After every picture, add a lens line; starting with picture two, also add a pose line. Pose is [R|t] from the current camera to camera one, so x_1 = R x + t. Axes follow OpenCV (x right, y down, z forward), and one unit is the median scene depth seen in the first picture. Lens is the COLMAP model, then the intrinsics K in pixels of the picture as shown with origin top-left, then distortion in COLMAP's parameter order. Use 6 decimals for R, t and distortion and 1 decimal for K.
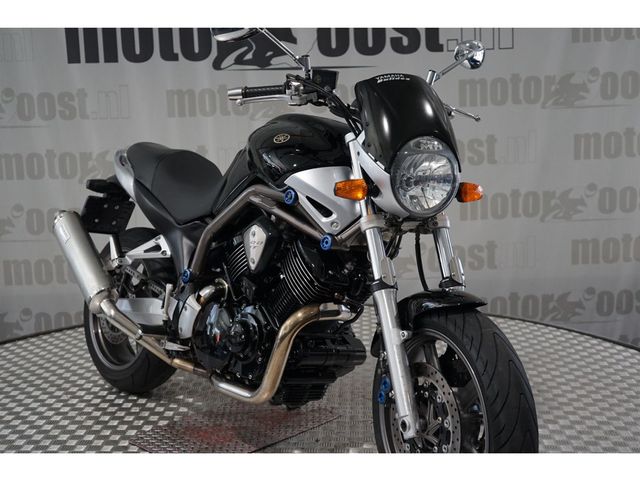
lens RADIAL K [[833.8, 0, 323.3], [0, 833.8, 237.4], [0, 0, 1]] dist [-0.002038, 0.000000]
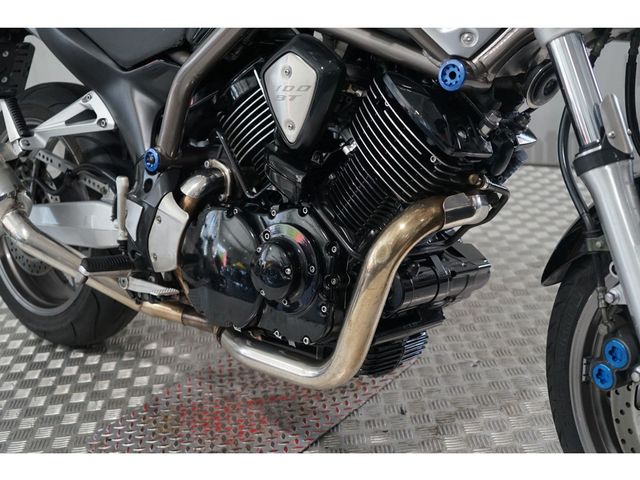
lens RADIAL K [[833.8, 0, 323.8], [0, 833.8, 246.3], [0, 0, 1]] dist [-0.002038, 0.000000]
pose [[0.990433, -0.098844, 0.096294, -0.108166], [0.078864, 0.978063, 0.192805, 0.003448], [-0.113239, -0.183367, 0.976501, 0.424218]]
